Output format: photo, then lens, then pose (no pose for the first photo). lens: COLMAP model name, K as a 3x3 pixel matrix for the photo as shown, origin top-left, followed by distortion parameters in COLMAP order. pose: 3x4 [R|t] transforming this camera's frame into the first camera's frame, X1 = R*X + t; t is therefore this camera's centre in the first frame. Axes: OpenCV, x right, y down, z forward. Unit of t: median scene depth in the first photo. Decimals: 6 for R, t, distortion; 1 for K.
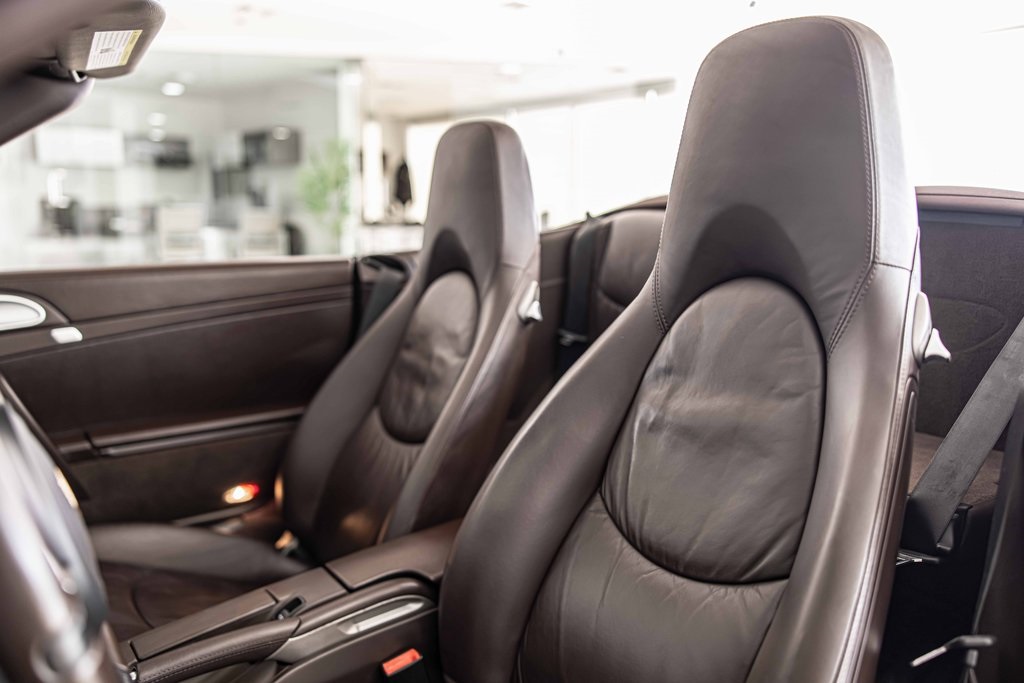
lens RADIAL K [[785.0, 0, 511.5], [0, 785.0, 335.6], [0, 0, 1]] dist [-0.006306, -0.007064]
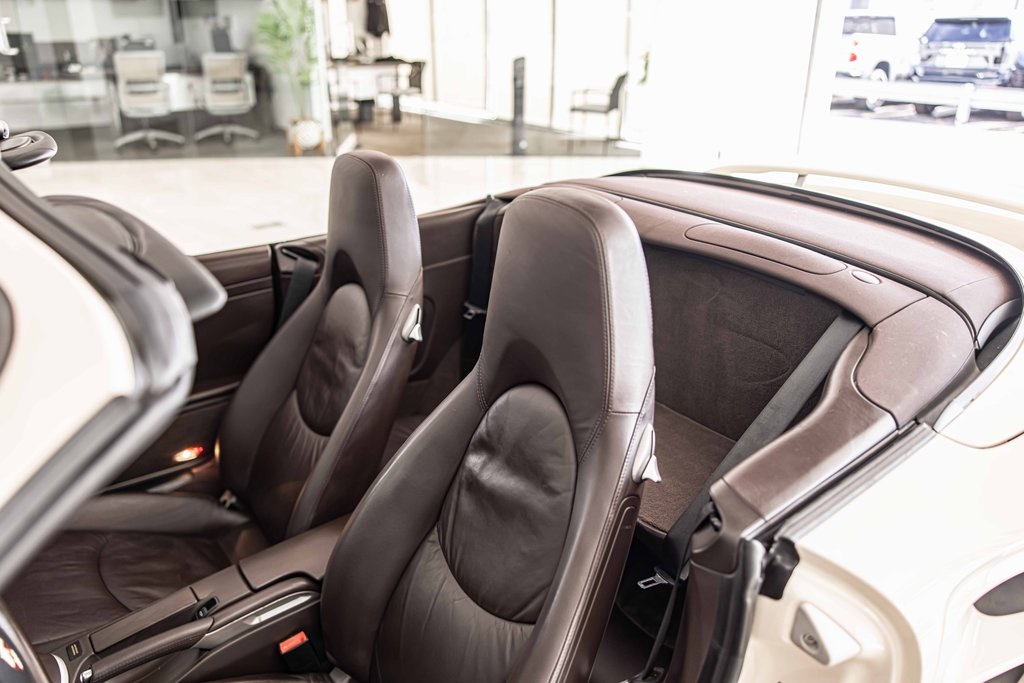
lens RADIAL K [[785.0, 0, 513.5], [0, 785.0, 350.4], [0, 0, 1]] dist [-0.006306, -0.007064]
pose [[0.999882, -0.001001, 0.015320, 0.156665], [-0.002592, 0.972536, 0.232739, -0.278649], [-0.015133, -0.232751, 0.972419, -0.148827]]
